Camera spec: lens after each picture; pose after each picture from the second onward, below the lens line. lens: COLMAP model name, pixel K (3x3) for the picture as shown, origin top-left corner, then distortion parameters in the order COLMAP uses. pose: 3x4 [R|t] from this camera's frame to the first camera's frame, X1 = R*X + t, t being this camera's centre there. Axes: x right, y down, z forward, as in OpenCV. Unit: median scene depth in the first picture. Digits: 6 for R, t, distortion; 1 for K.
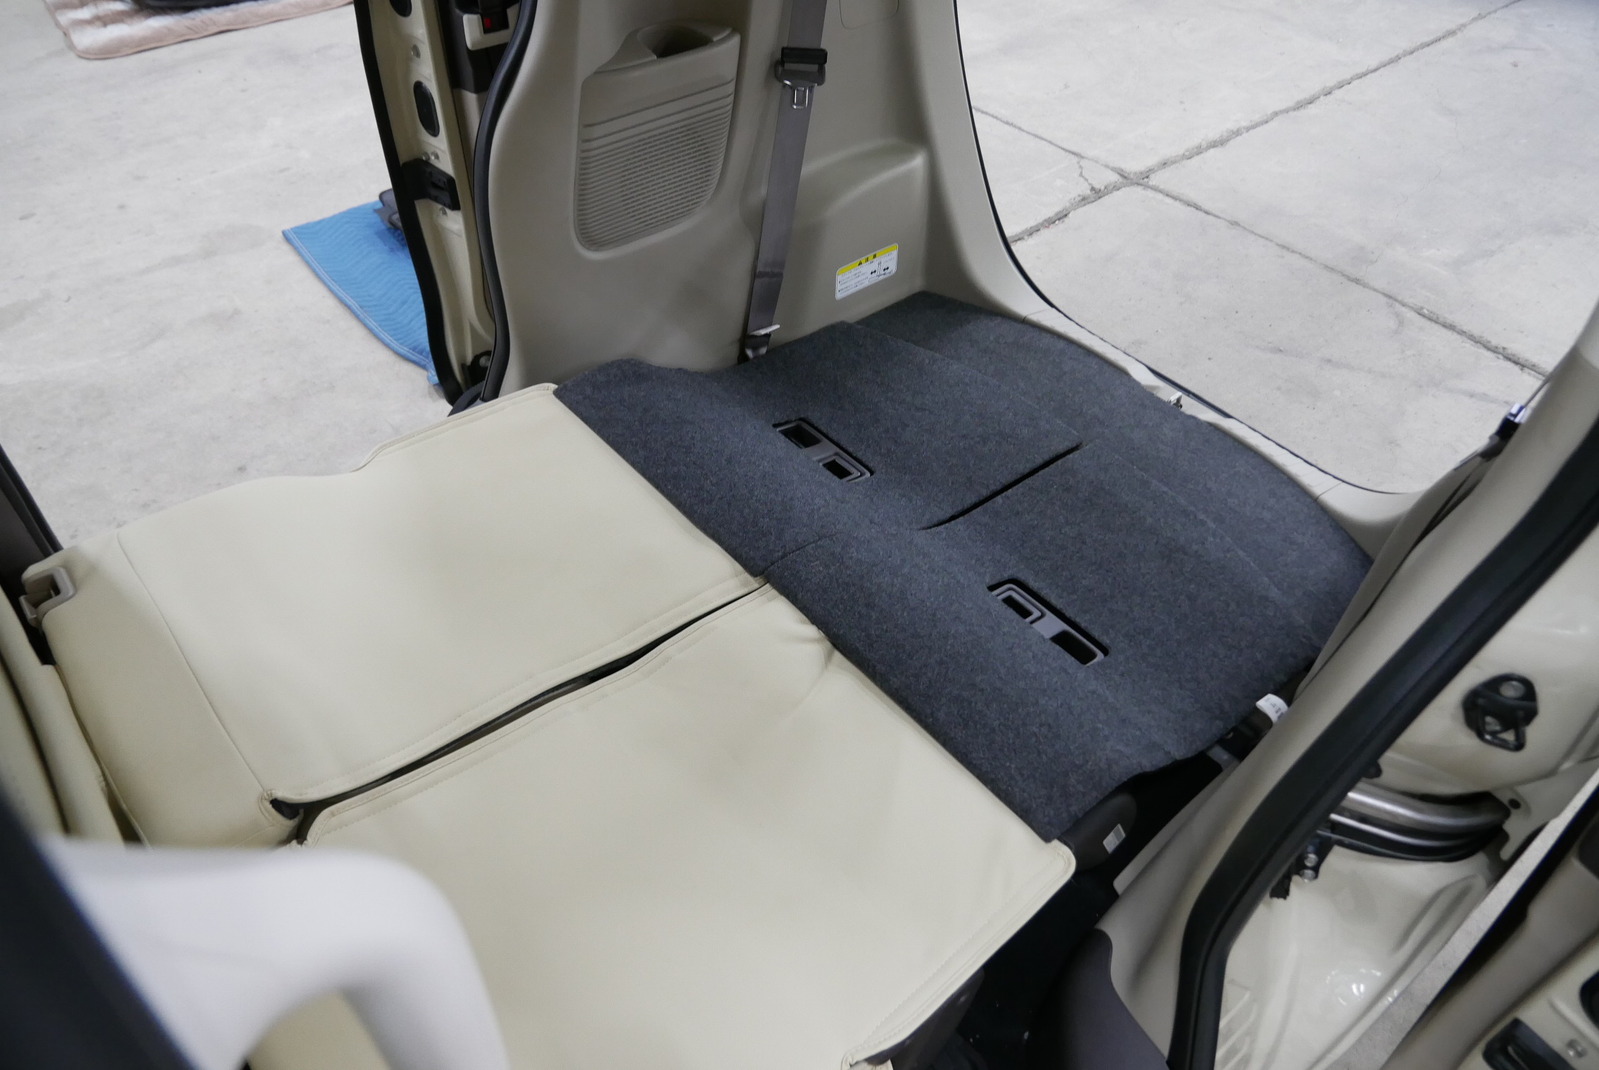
lens RADIAL K [[1150.0, 0, 793.6], [0, 1150.0, 545.4], [0, 0, 1]] dist [-0.044976, 0.014609]
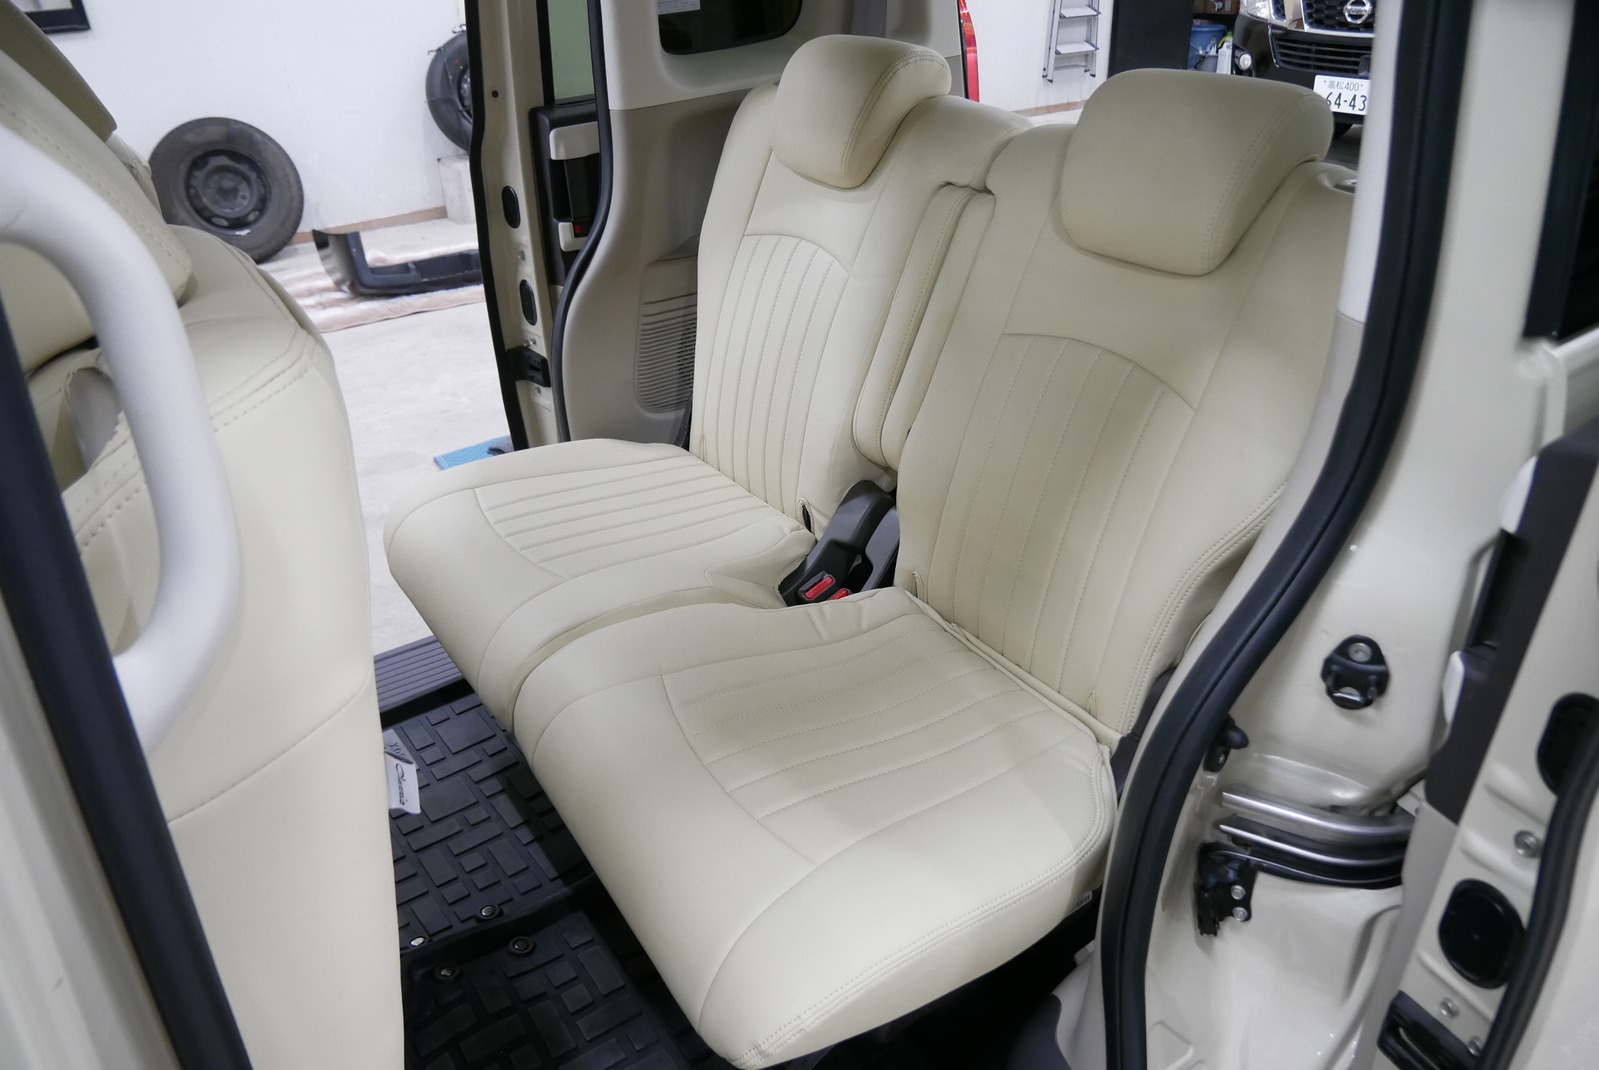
lens RADIAL K [[1150.0, 0, 803.9], [0, 1150.0, 532.9], [0, 0, 1]] dist [-0.044976, 0.014609]
pose [[0.990891, 0.012669, -0.134071, 0.134952], [-0.049604, 0.959903, -0.275908, 0.174244], [0.125200, 0.280045, 0.951788, -0.053638]]
